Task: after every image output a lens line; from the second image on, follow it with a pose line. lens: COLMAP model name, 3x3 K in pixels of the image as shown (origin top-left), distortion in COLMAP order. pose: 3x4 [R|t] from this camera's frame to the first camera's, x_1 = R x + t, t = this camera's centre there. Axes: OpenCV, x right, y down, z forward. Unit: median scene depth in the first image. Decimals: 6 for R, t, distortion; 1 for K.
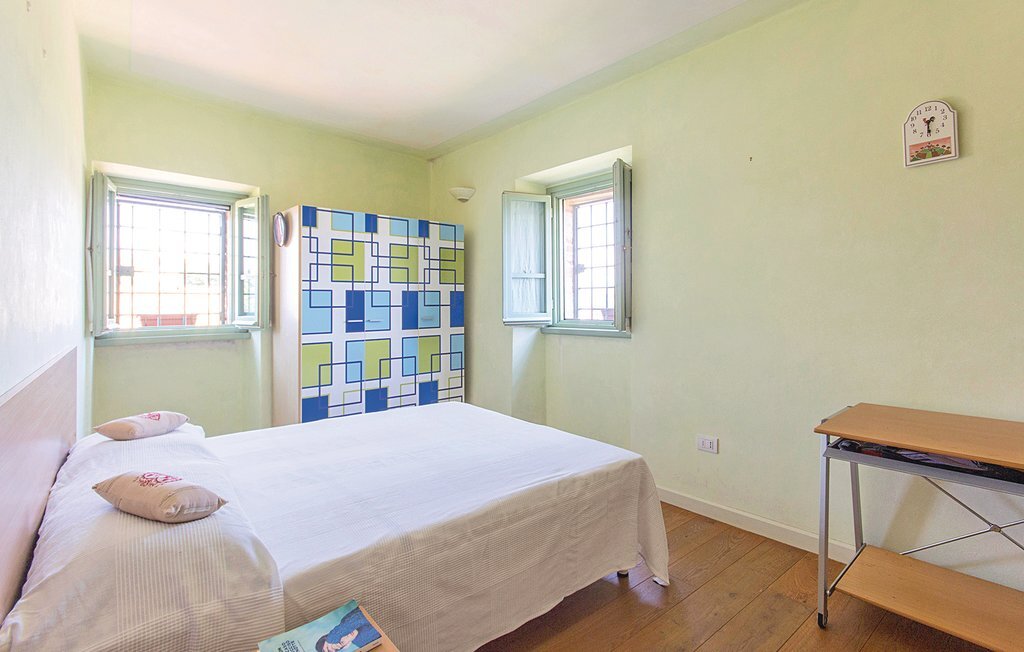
lens RADIAL K [[489.7, 0, 511.6], [0, 489.7, 295.3], [0, 0, 1]] dist [0.013696, 0.000005]
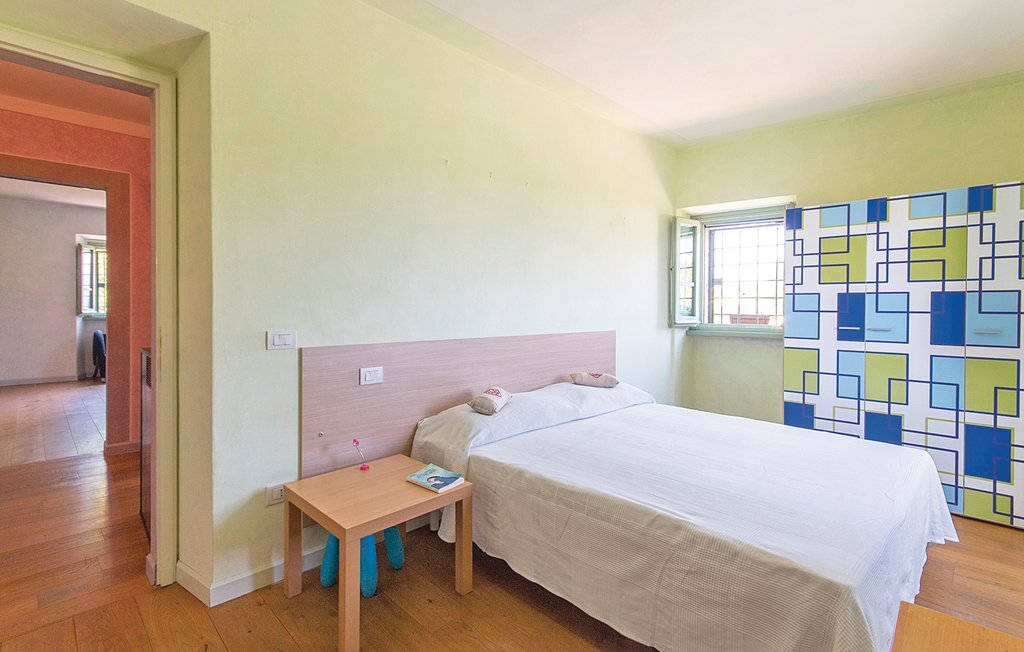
lens RADIAL K [[455.5, 0, 512.1], [0, 455.5, 311.3], [0, 0, 1]] dist [0.000305, 0.000035]
pose [[0.111176, 0.021143, -0.993576, 0.421637], [0.005669, 0.999744, 0.021908, 0.001497], [0.993785, -0.008068, 0.111028, 0.324991]]
